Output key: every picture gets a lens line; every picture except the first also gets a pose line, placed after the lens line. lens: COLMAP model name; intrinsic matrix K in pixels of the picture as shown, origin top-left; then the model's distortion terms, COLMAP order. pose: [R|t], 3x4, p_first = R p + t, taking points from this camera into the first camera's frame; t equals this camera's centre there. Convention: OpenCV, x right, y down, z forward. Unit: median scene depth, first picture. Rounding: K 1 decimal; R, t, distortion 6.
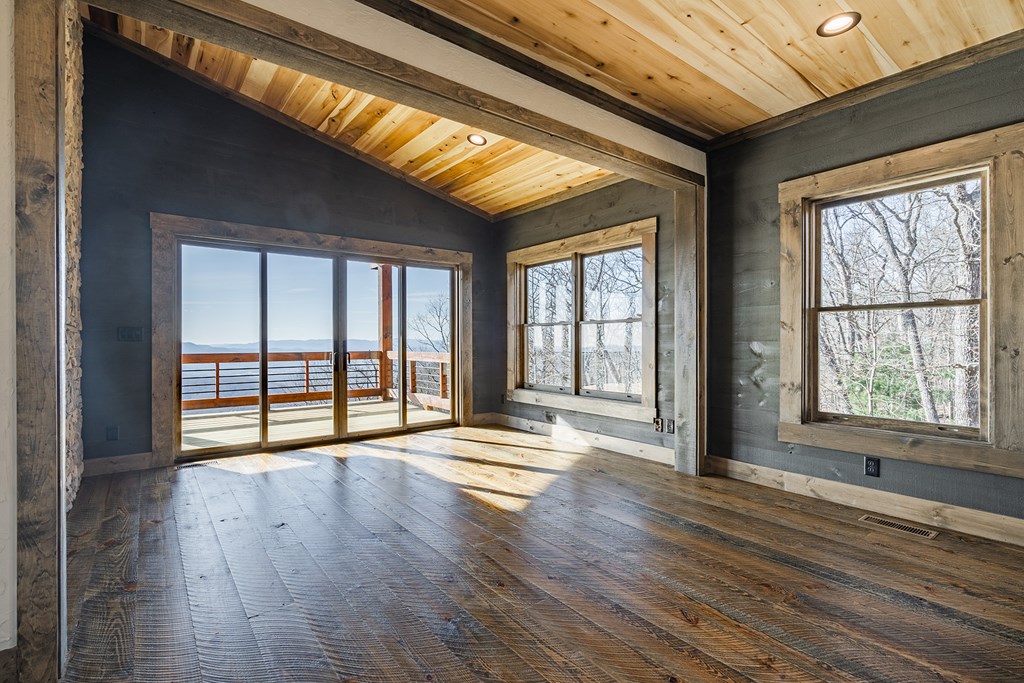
lens RADIAL K [[468.7, 0, 518.7], [0, 468.7, 343.3], [0, 0, 1]] dist [-0.003564, 0.000923]
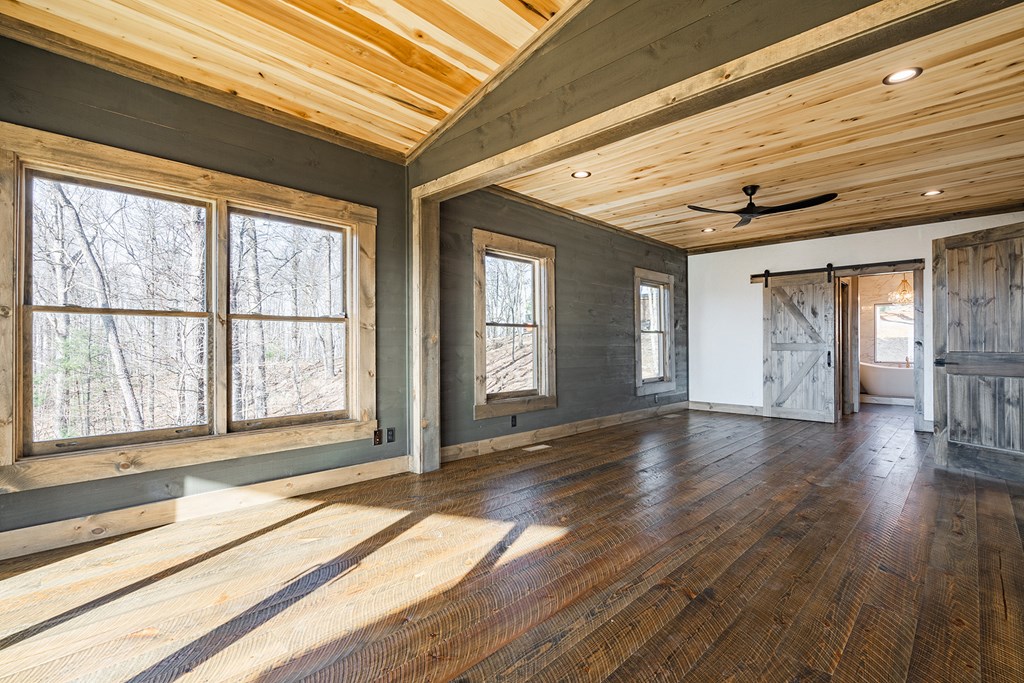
lens RADIAL K [[468.7, 0, 505.3], [0, 468.7, 343.1], [0, 0, 1]] dist [-0.003564, 0.000923]
pose [[-0.111110, 0.007651, 0.993779, -0.715110], [0.005179, 0.999961, -0.007119, -0.001729], [-0.993795, 0.004356, -0.111145, 0.961145]]
